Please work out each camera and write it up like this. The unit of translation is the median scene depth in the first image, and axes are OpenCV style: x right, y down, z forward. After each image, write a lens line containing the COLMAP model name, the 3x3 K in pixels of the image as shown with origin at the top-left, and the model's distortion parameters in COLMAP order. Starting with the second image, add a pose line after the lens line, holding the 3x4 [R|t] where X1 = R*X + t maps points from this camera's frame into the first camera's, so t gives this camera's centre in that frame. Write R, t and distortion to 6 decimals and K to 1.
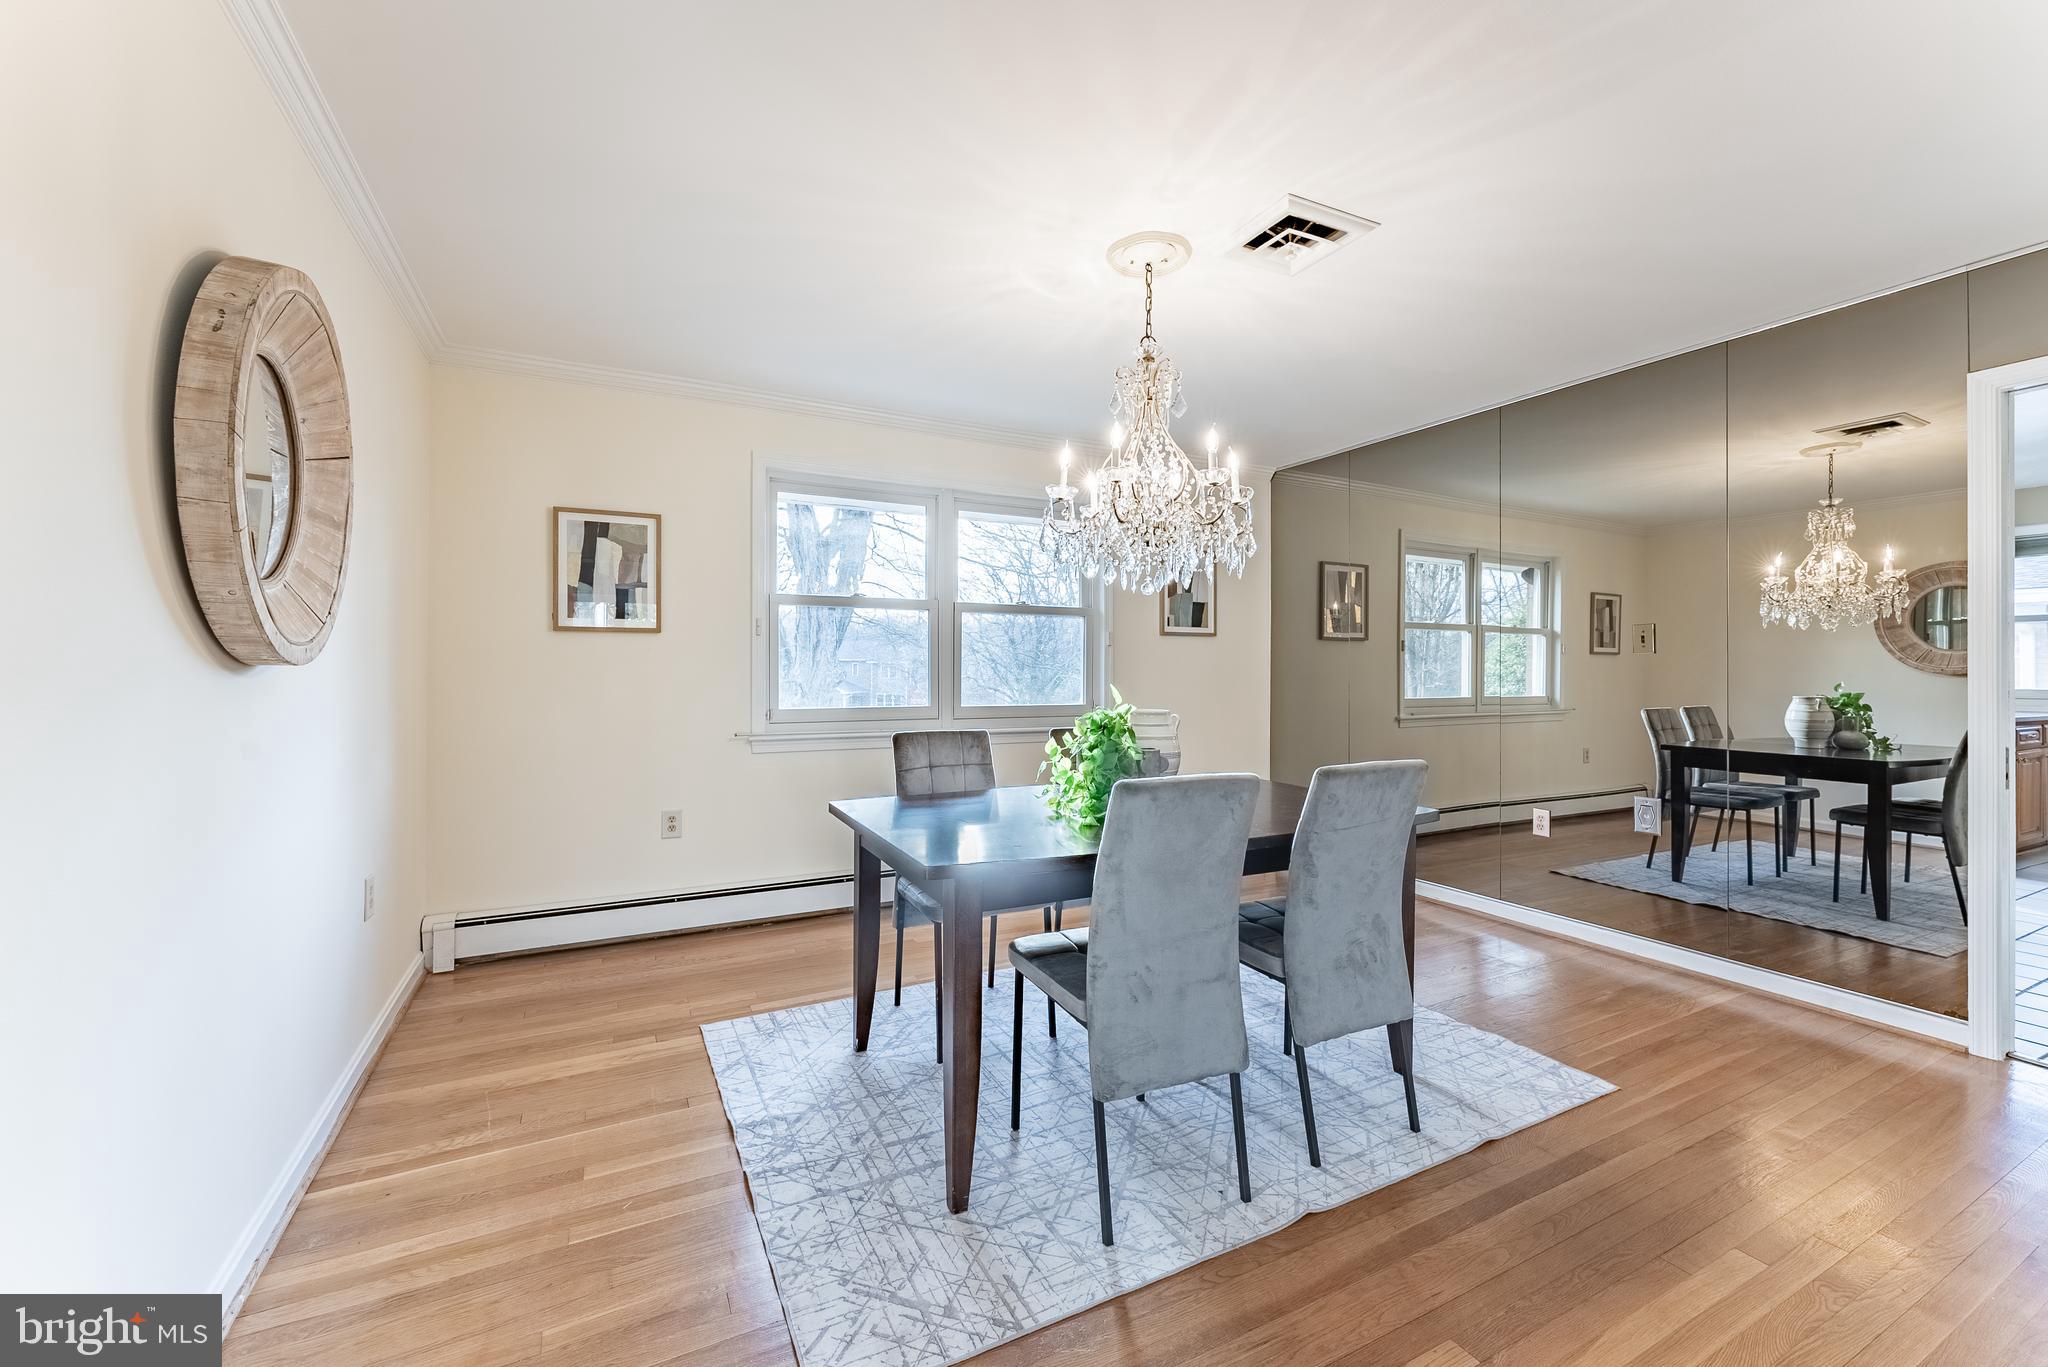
lens RADIAL K [[832.5, 0, 1020.4], [0, 832.5, 671.3], [0, 0, 1]] dist [-0.001451, 0.000475]
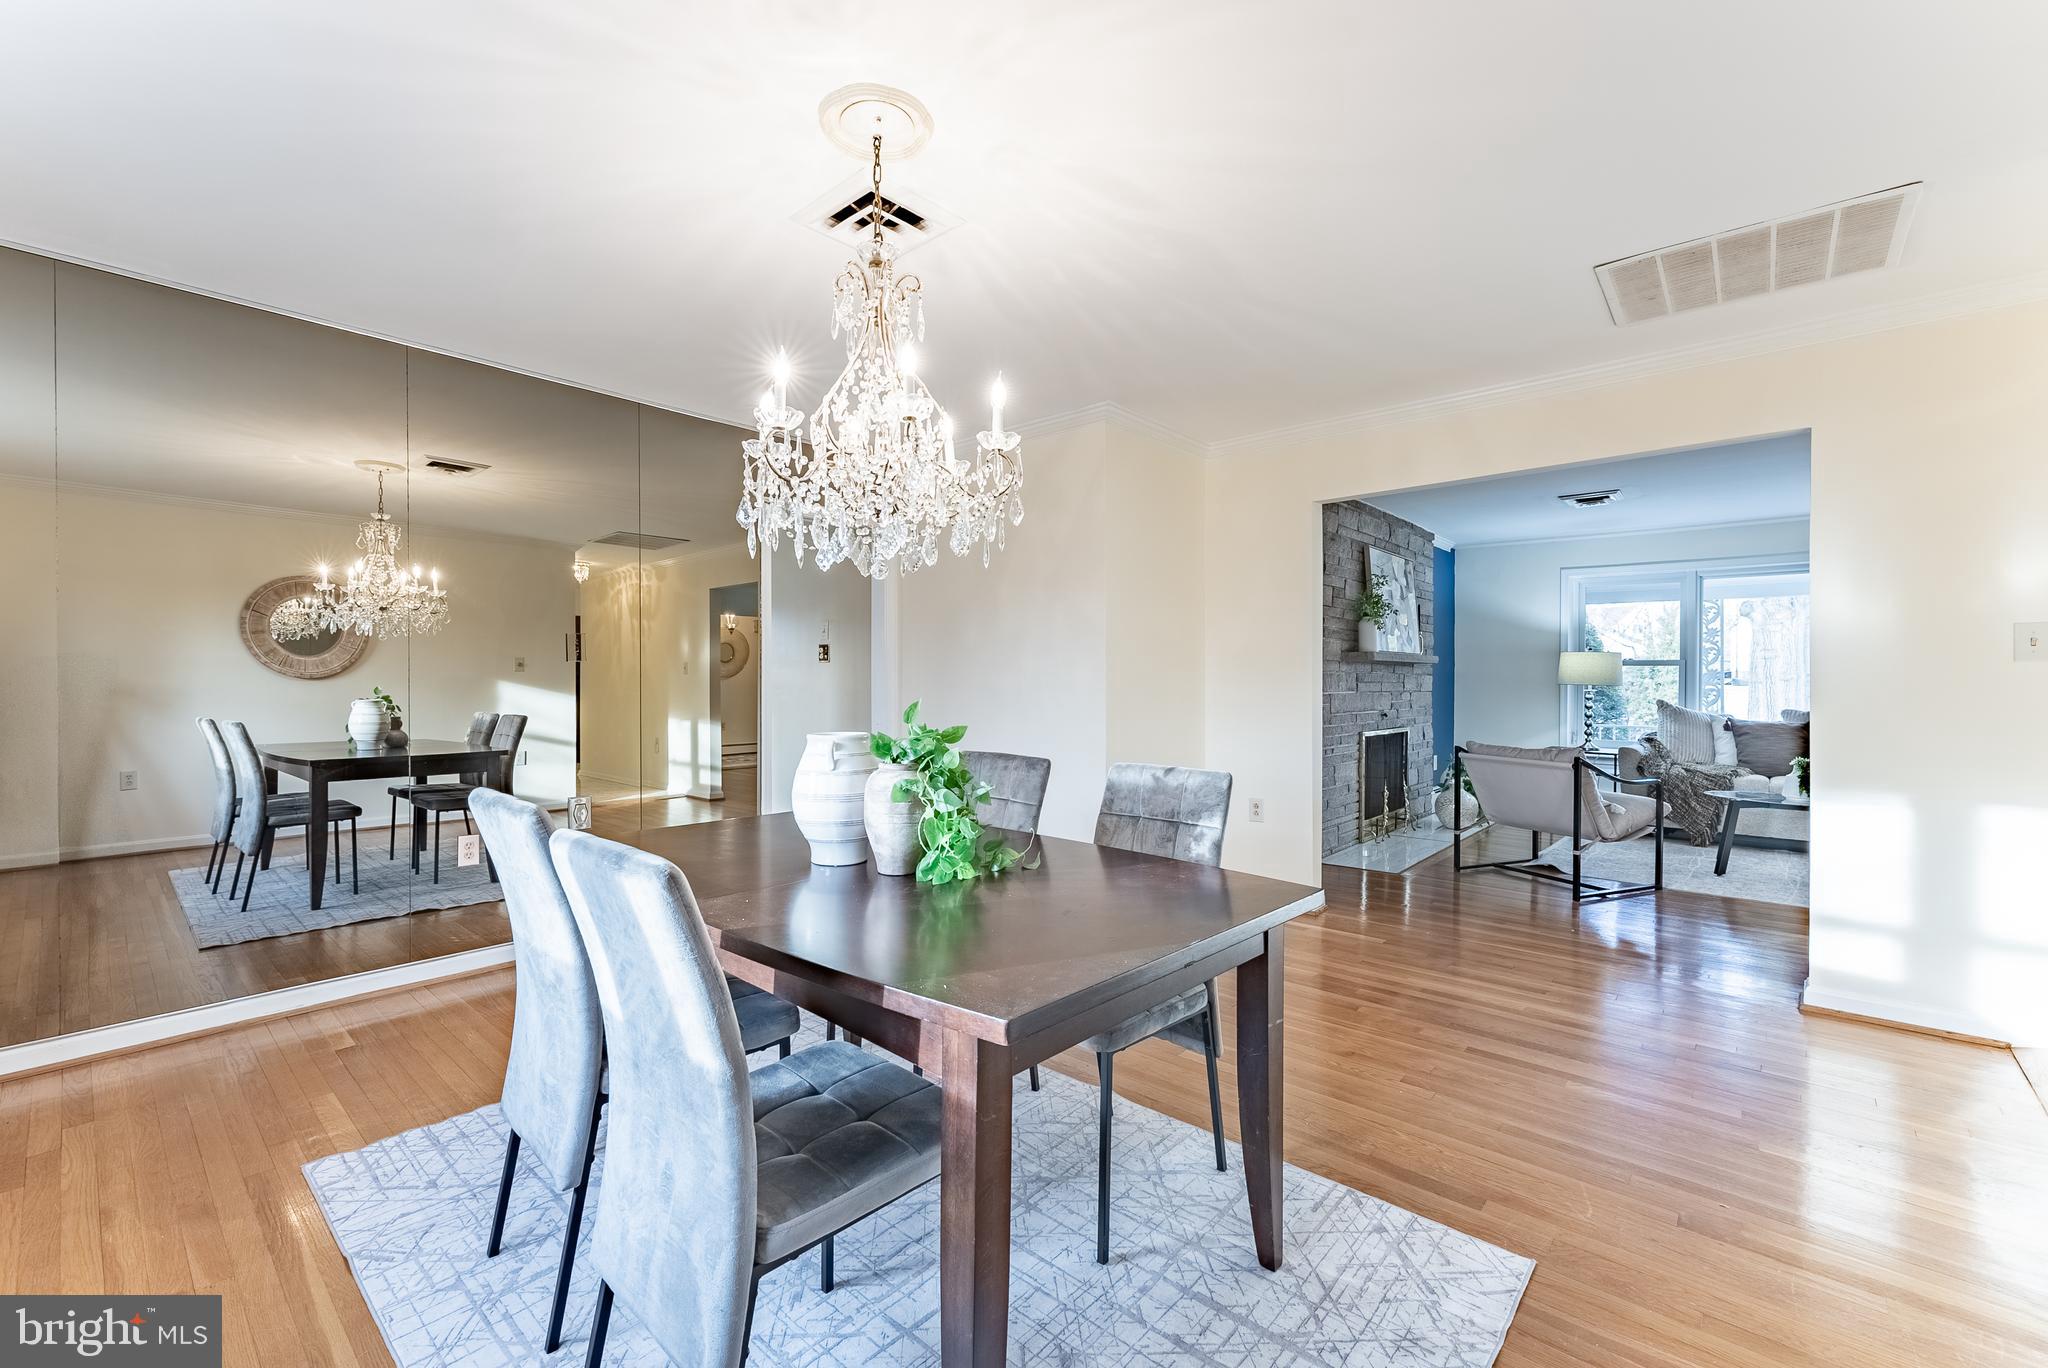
lens RADIAL K [[832.5, 0, 1023.6], [0, 832.5, 687.0], [0, 0, 1]] dist [-0.001451, 0.000475]
pose [[-0.356752, -0.016308, 0.934057, -0.716808], [-0.001350, 0.999856, 0.016941, -0.010064], [-0.934198, 0.004783, -0.356723, 1.365107]]
